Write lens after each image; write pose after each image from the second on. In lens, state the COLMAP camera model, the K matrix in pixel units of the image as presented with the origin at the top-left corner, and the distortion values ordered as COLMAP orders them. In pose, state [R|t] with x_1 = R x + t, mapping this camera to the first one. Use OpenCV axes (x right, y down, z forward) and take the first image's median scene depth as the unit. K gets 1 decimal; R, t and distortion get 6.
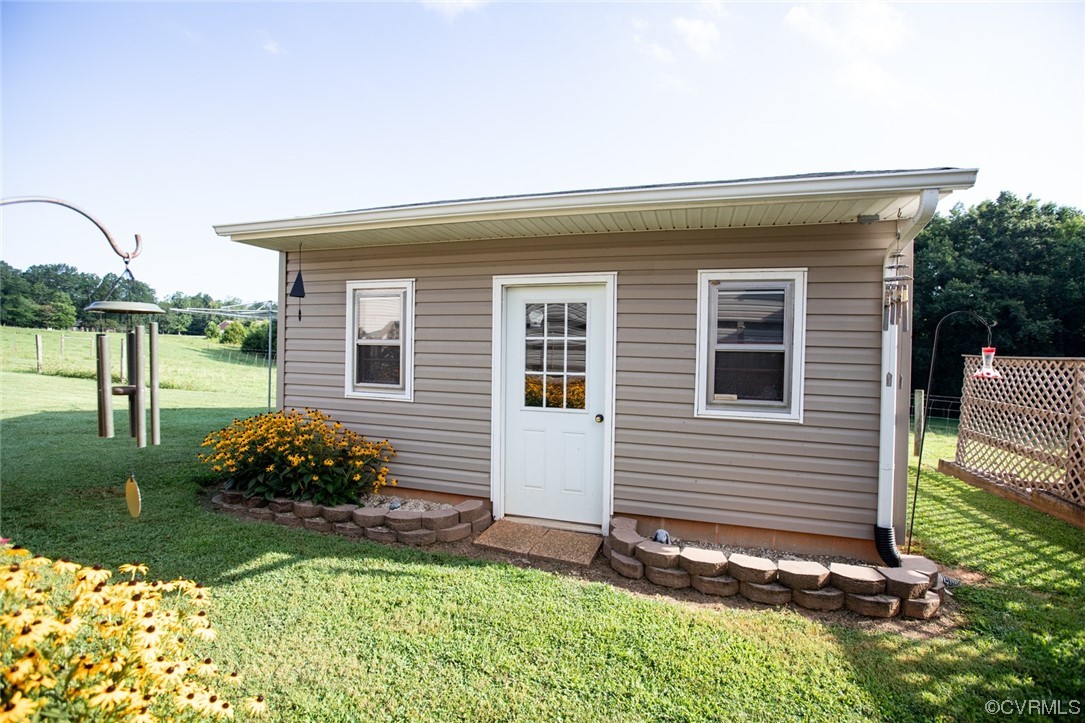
lens RADIAL K [[494.9, 0, 536.6], [0, 494.9, 355.4], [0, 0, 1]] dist [-0.025132, 0.004299]
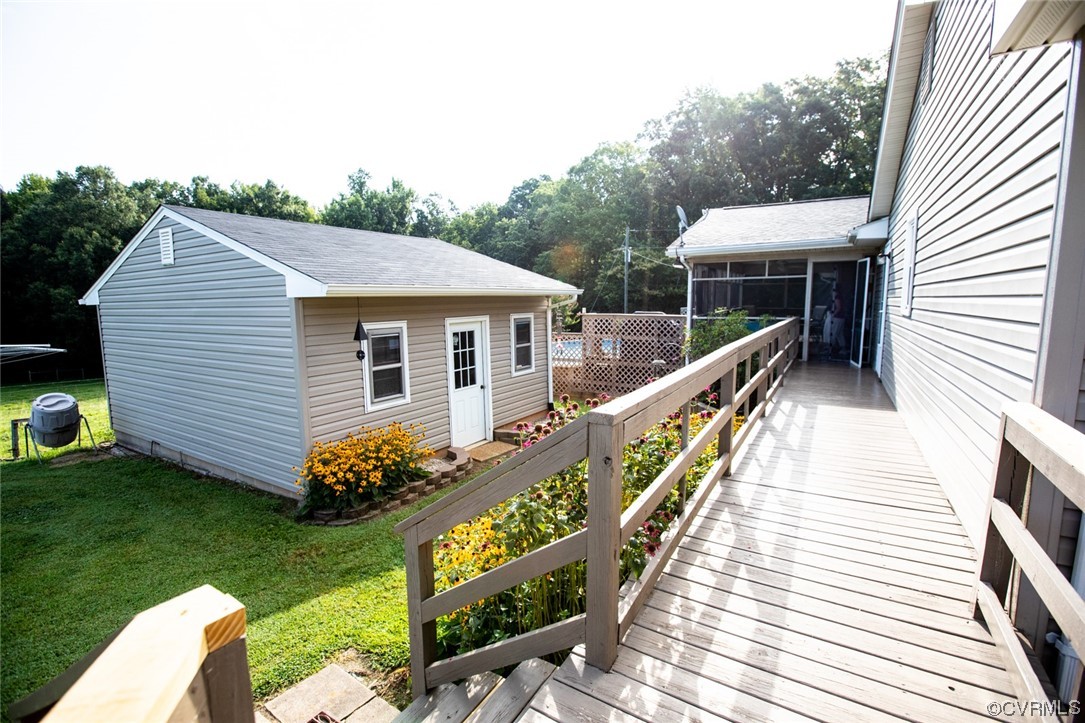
lens RADIAL K [[494.9, 0, 537.4], [0, 494.9, 359.4], [0, 0, 1]] dist [-0.025132, 0.004299]
pose [[0.246682, -0.137609, 0.959277, -1.701065], [0.039497, 0.990472, 0.131927, -0.236692], [-0.968291, 0.005345, 0.249766, 0.261377]]
